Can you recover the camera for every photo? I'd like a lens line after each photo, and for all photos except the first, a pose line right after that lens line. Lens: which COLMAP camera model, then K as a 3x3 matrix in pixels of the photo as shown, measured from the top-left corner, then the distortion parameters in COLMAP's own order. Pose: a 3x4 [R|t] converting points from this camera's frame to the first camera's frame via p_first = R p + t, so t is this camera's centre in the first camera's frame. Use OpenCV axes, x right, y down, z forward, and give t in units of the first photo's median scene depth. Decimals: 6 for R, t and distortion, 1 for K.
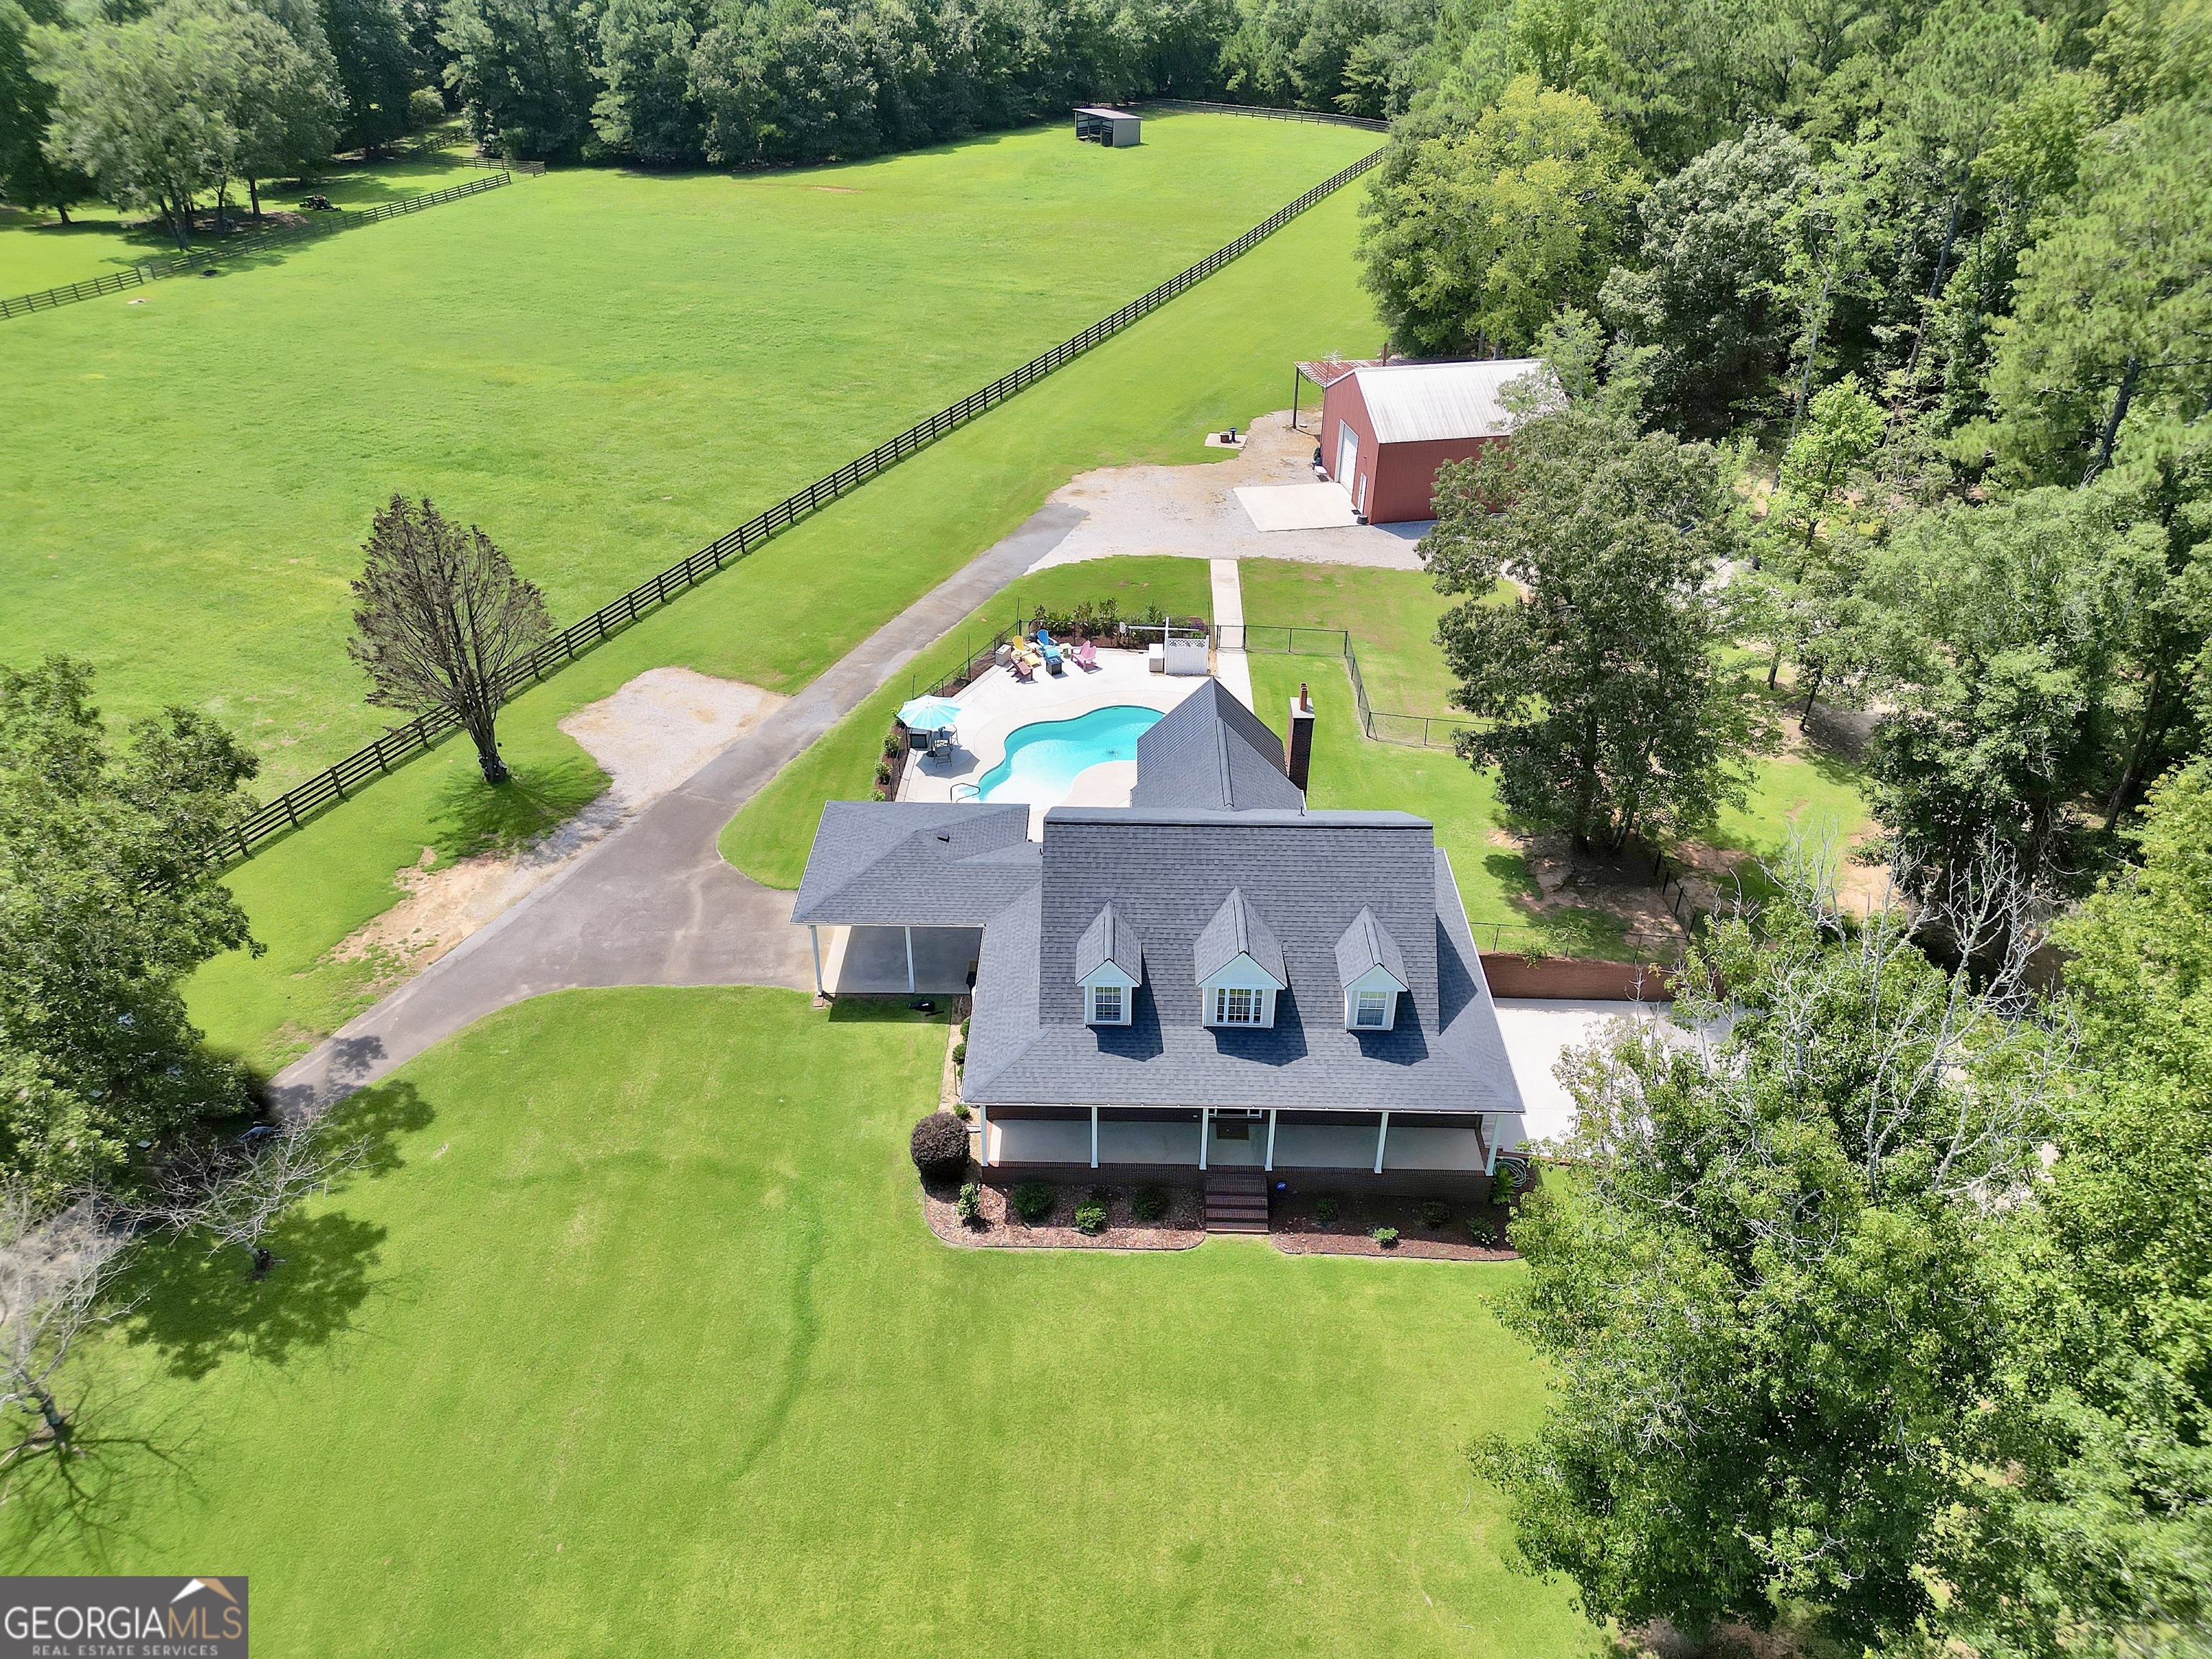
lens RADIAL K [[1545.8, 0, 1106.0], [0, 1545.8, 829.5], [0, 0, 1]] dist [0.058814, -0.041014]
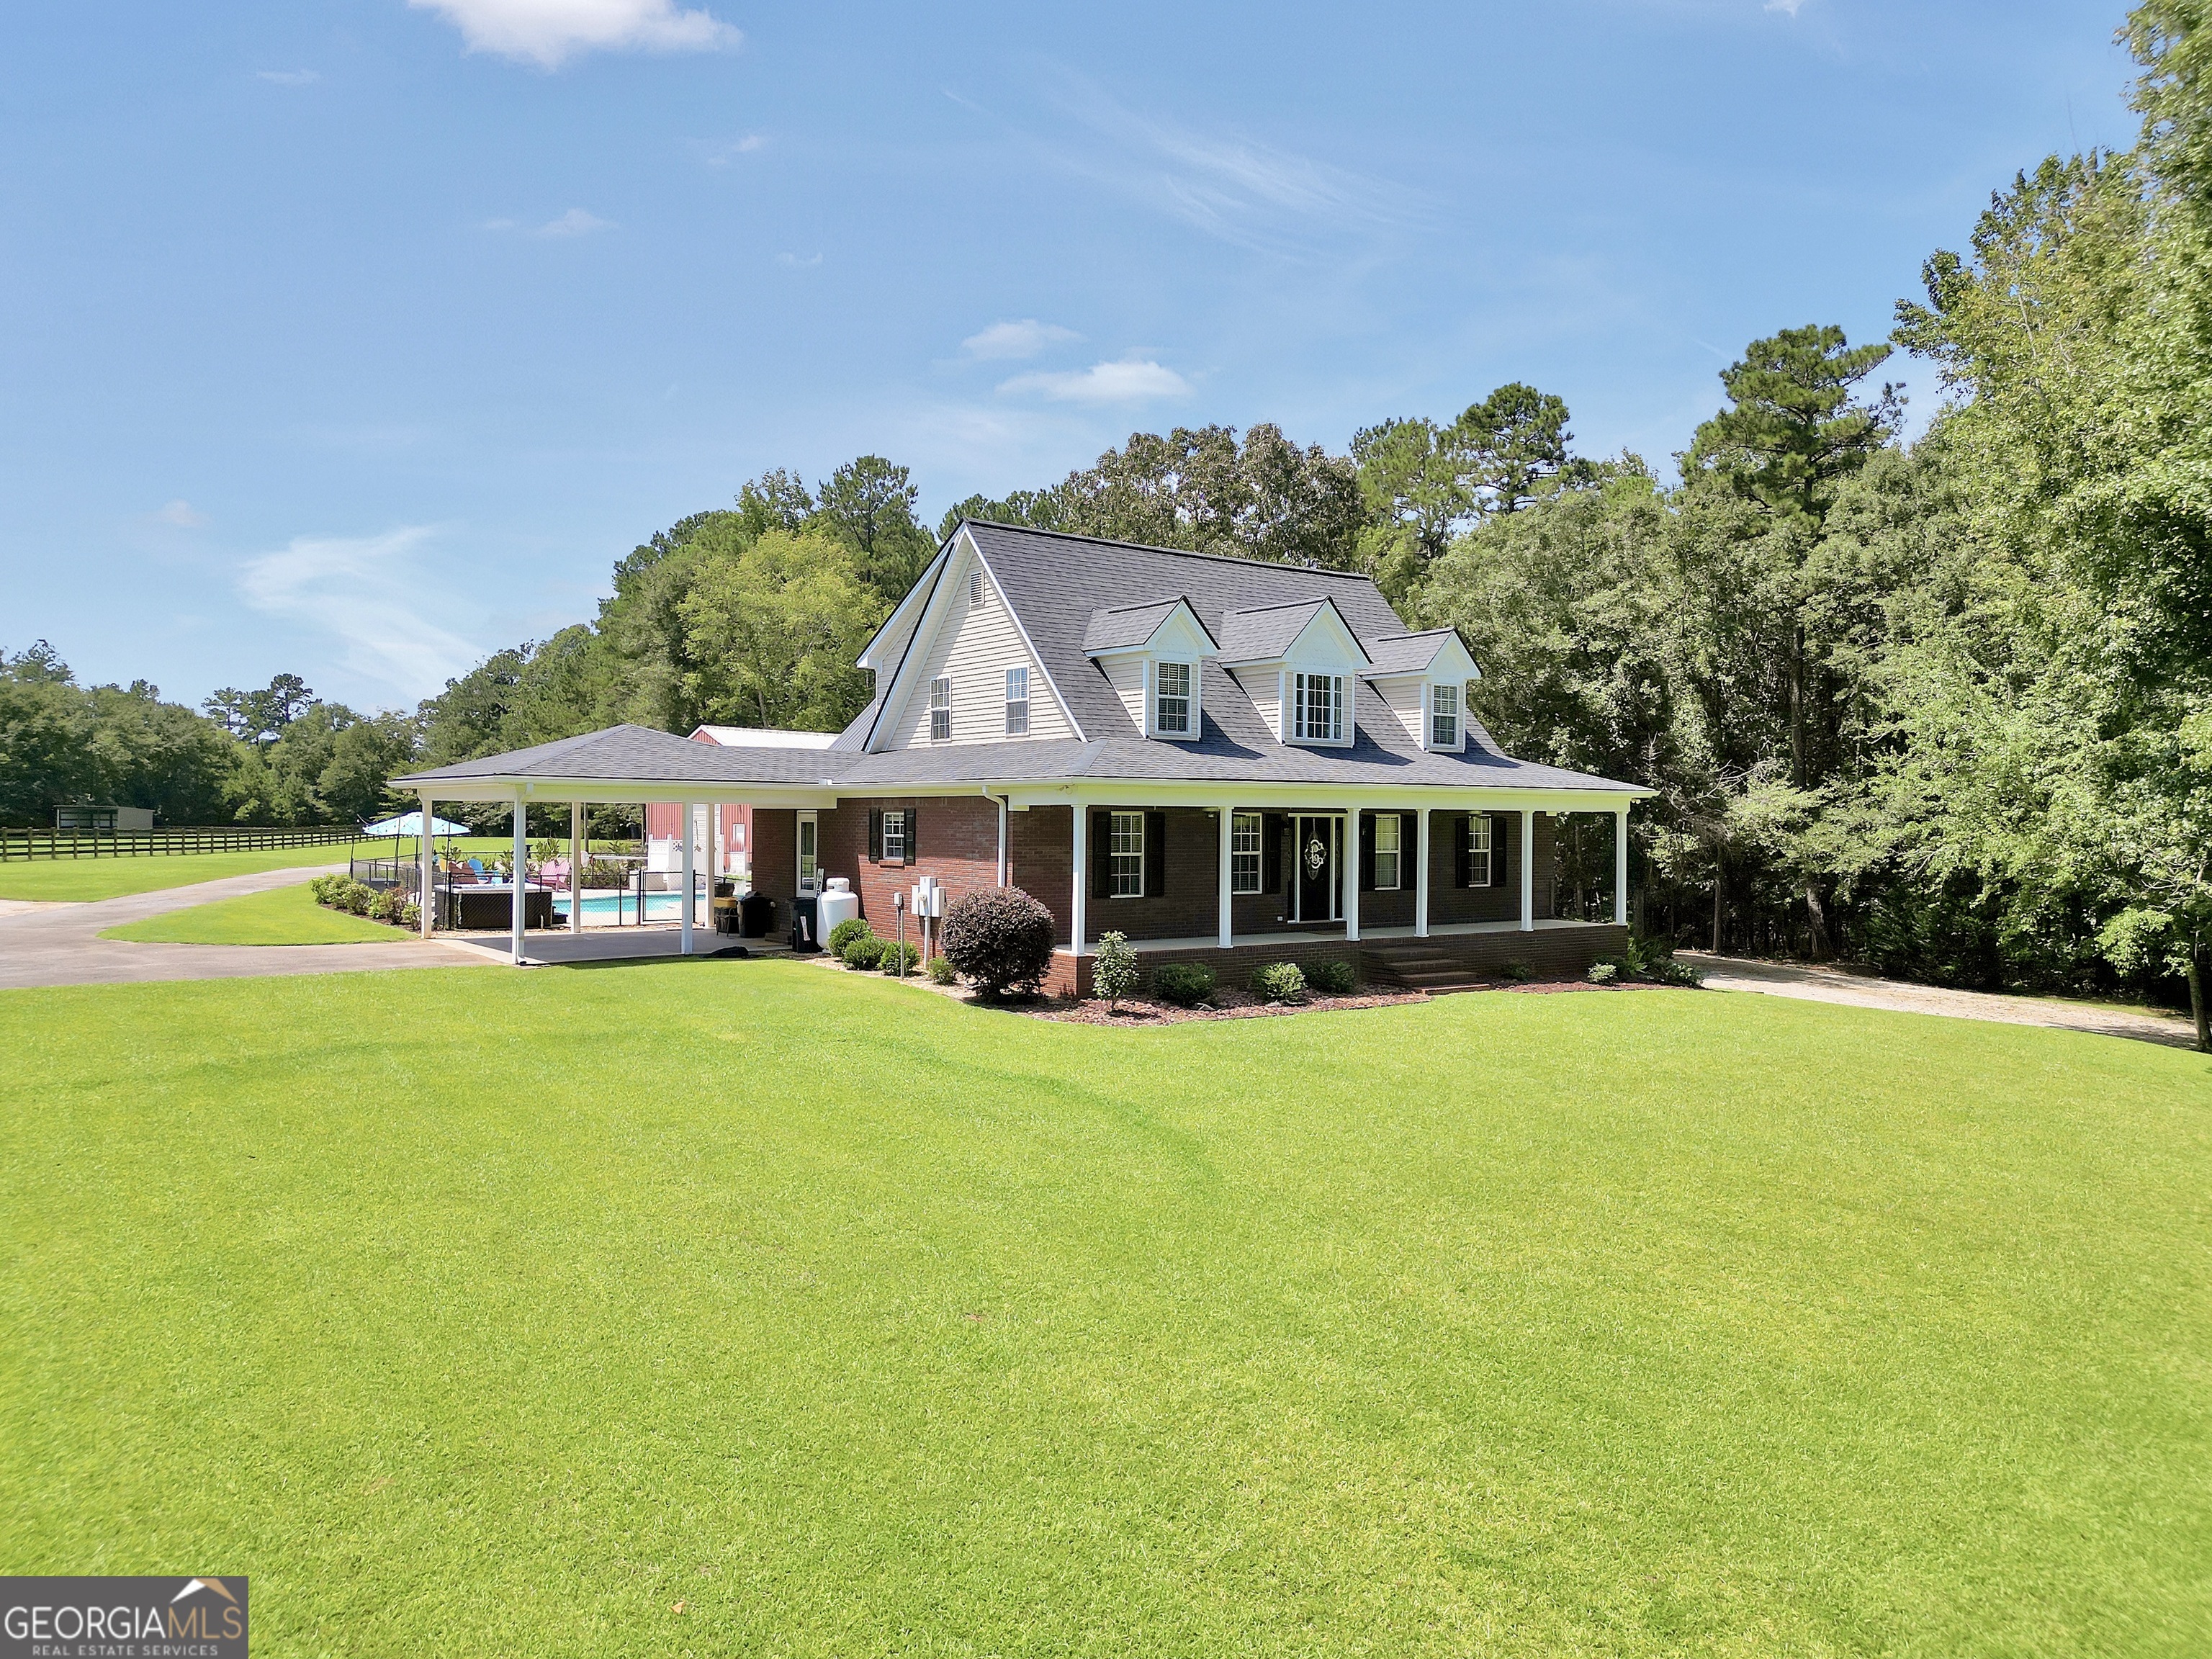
lens RADIAL K [[1539.1, 0, 1106.0], [0, 1539.1, 829.5], [0, 0, 1]] dist [0.089070, -0.100315]
pose [[0.781096, 0.001281, 0.624409, -0.222380], [0.341076, 0.836753, -0.428382, 0.222844], [-0.523025, 0.547578, 0.653148, 0.324961]]
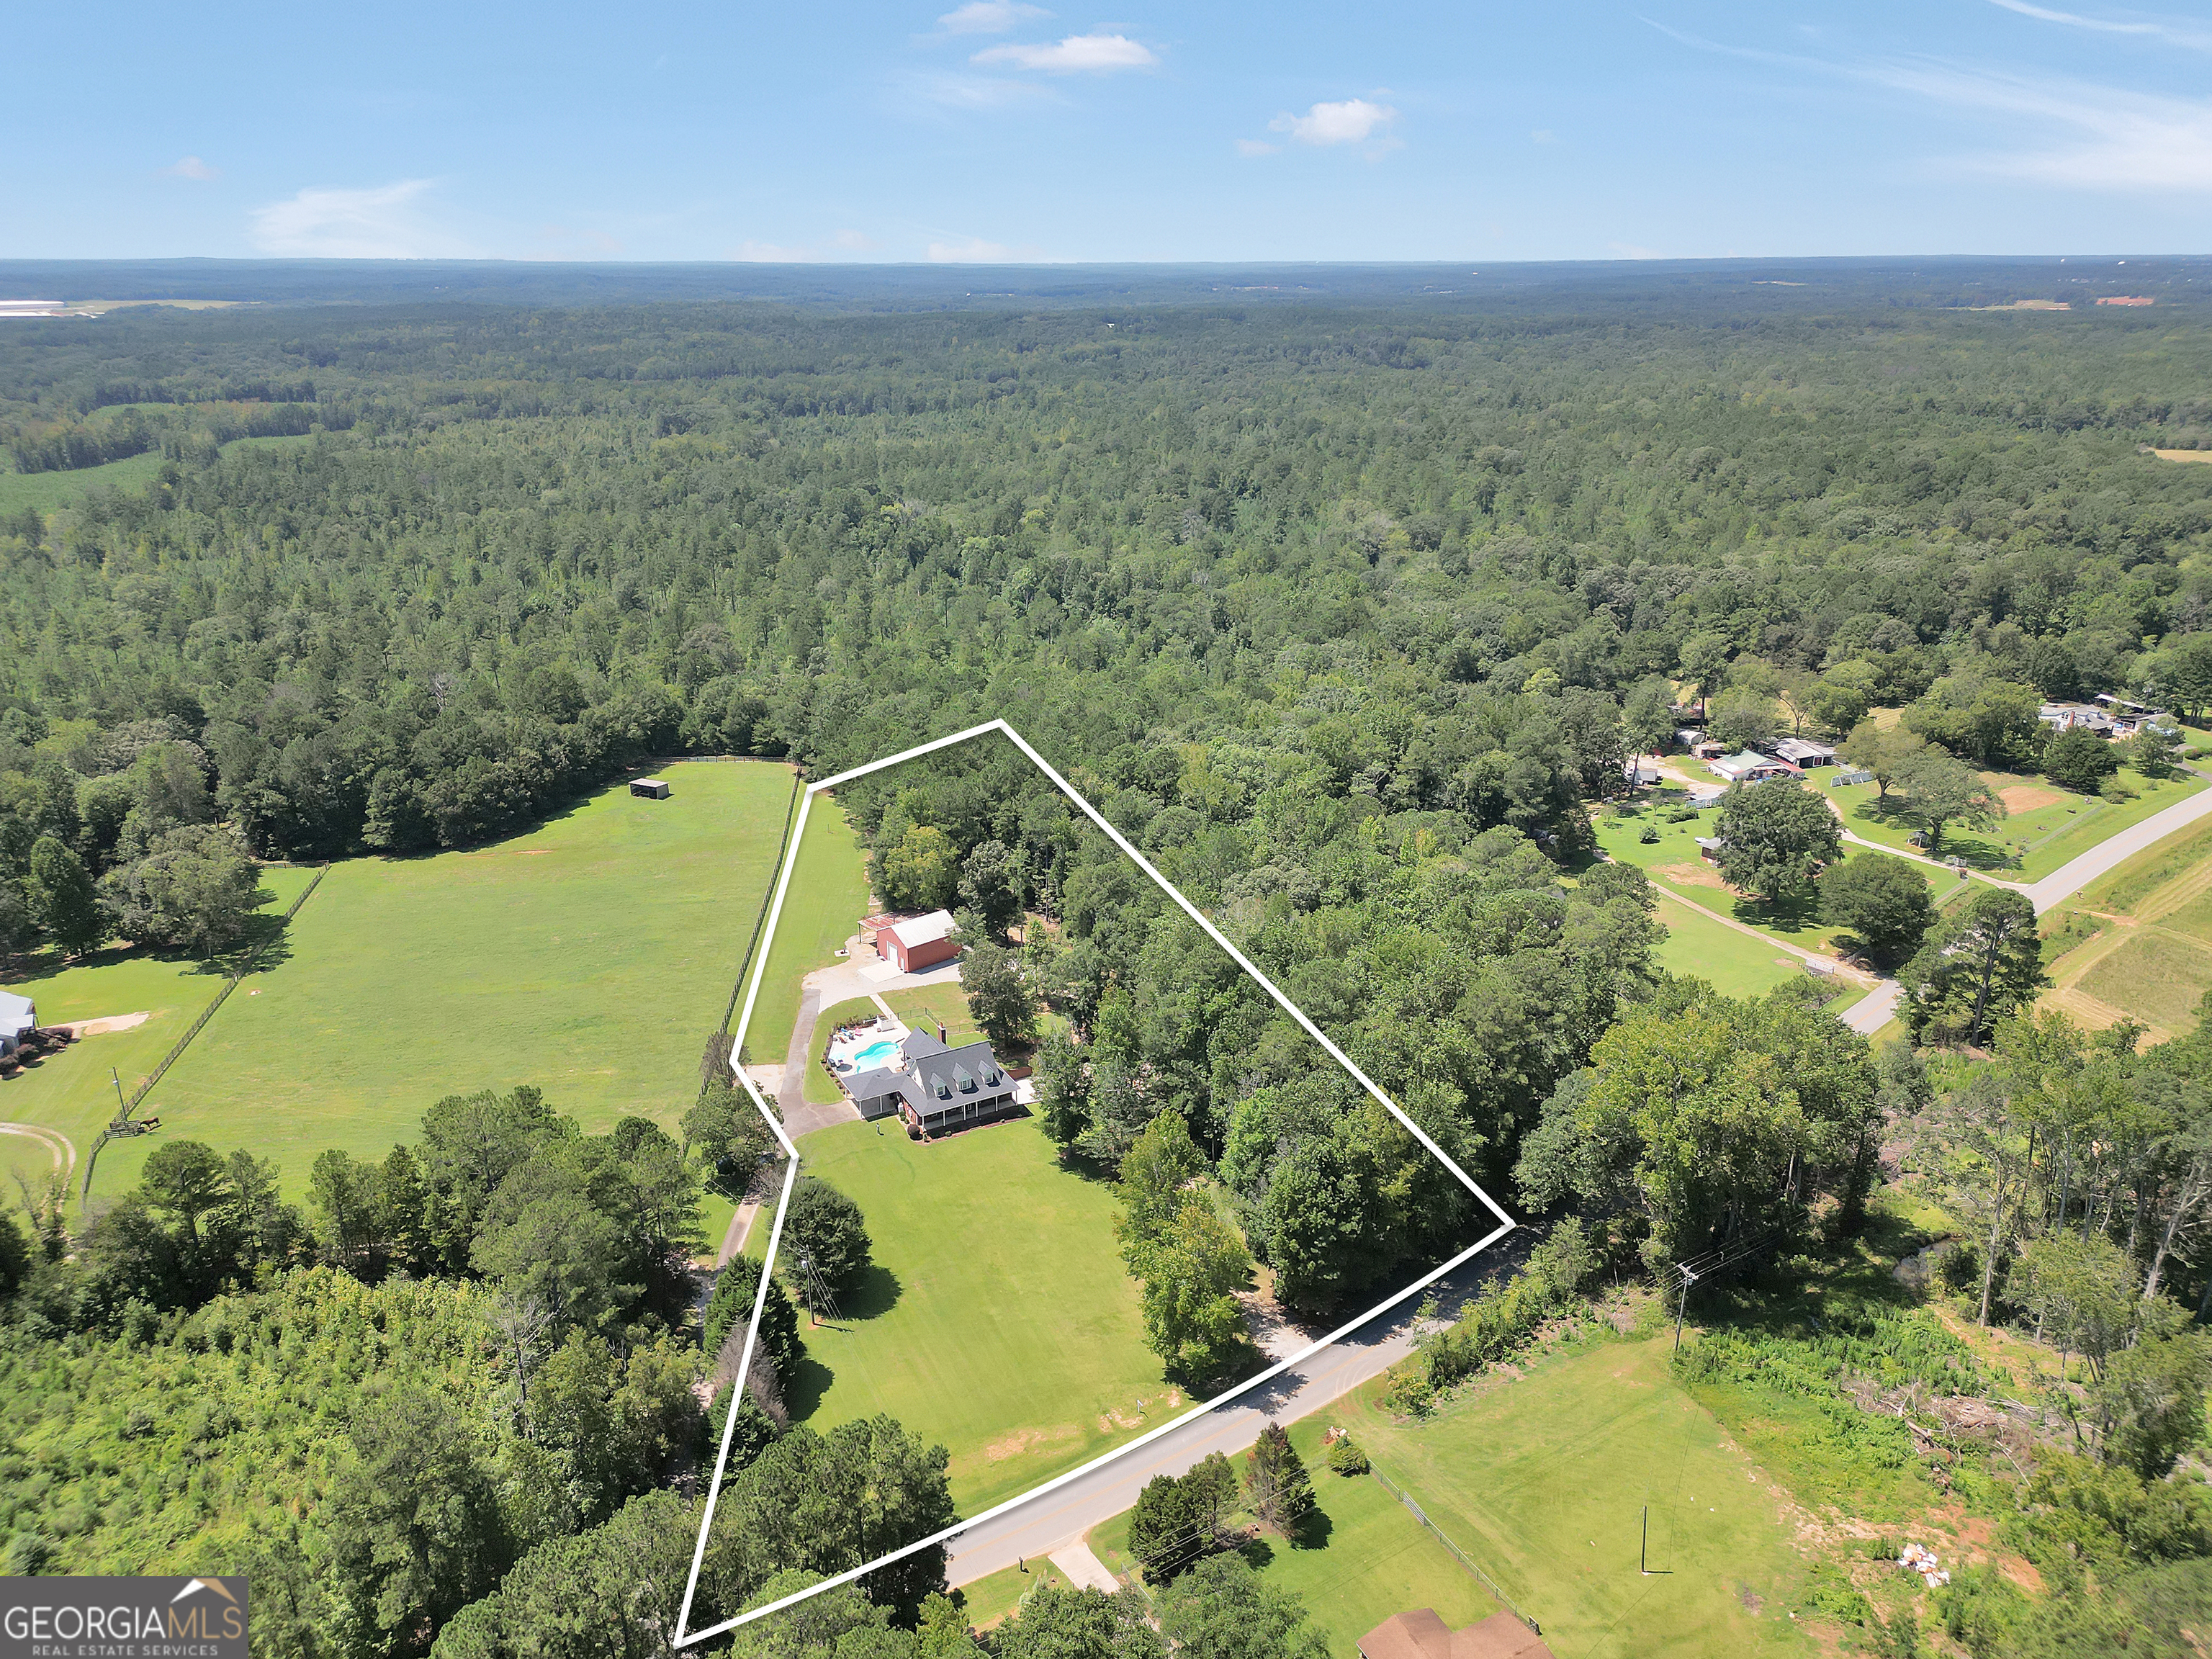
lens RADIAL K [[1539.1, 0, 1106.0], [0, 1539.1, 829.5], [0, 0, 1]] dist [0.089070, -0.100315]
pose [[0.870002, -0.175669, 0.460692, -0.833216], [0.274489, 0.948754, -0.156591, 0.119631], [-0.409575, 0.262689, 0.873637, -1.879575]]
